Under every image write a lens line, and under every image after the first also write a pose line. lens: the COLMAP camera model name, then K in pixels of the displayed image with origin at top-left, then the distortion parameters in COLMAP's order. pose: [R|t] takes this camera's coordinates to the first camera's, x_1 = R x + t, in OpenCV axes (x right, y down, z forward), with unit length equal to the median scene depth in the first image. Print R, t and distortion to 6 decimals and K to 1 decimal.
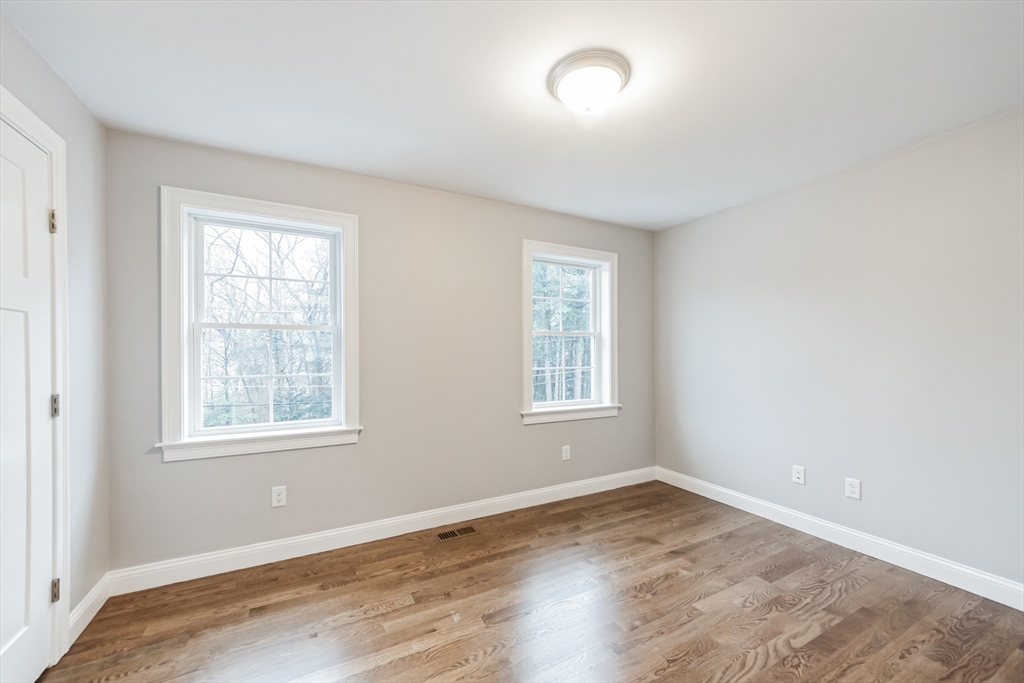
lens RADIAL K [[397.9, 0, 505.8], [0, 397.9, 347.5], [0, 0, 1]] dist [0.003826, 0.001333]
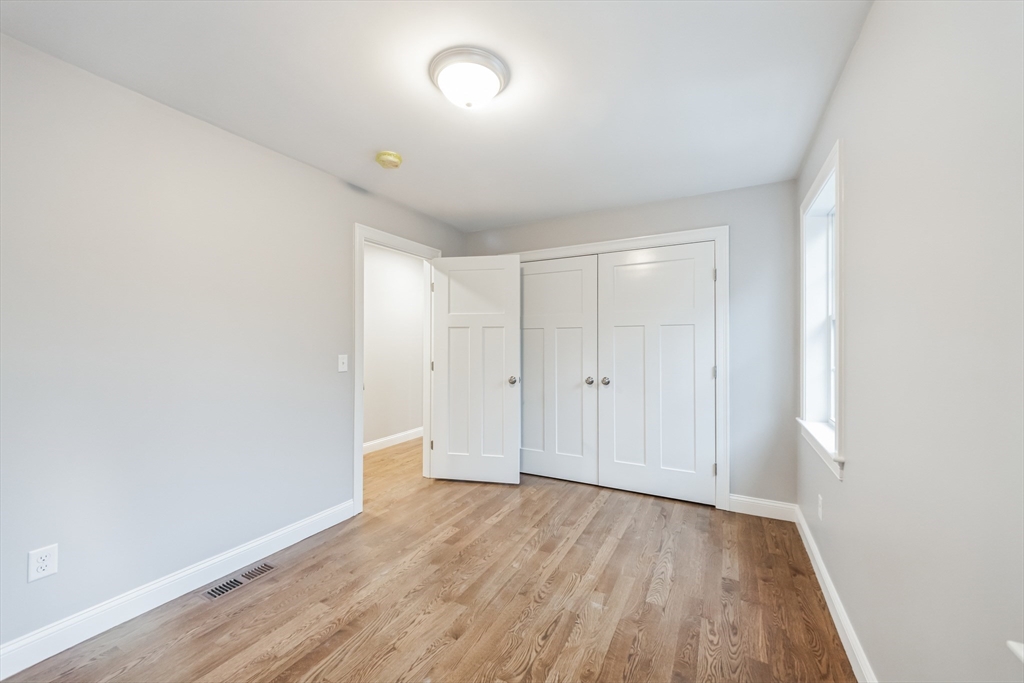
lens RADIAL K [[397.9, 0, 508.4], [0, 397.9, 339.1], [0, 0, 1]] dist [0.003826, 0.001333]
pose [[-0.830432, -0.003231, -0.557111, 0.521333], [0.009983, 0.999736, -0.020678, 0.016853], [0.557030, -0.022734, -0.830181, 1.437050]]
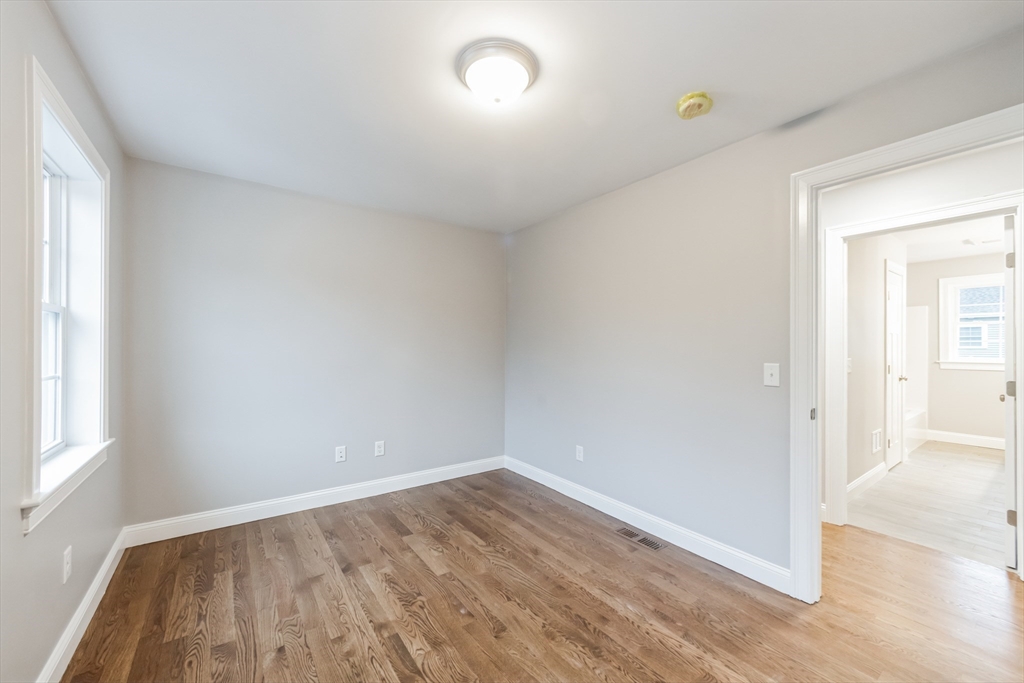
lens RADIAL K [[397.9, 0, 514.0], [0, 397.9, 343.2], [0, 0, 1]] dist [0.003826, 0.001333]
pose [[-0.145780, 0.009941, 0.989267, -0.576194], [-0.017031, 0.999776, -0.012556, 0.010175], [-0.989170, -0.018679, -0.145579, 0.838272]]
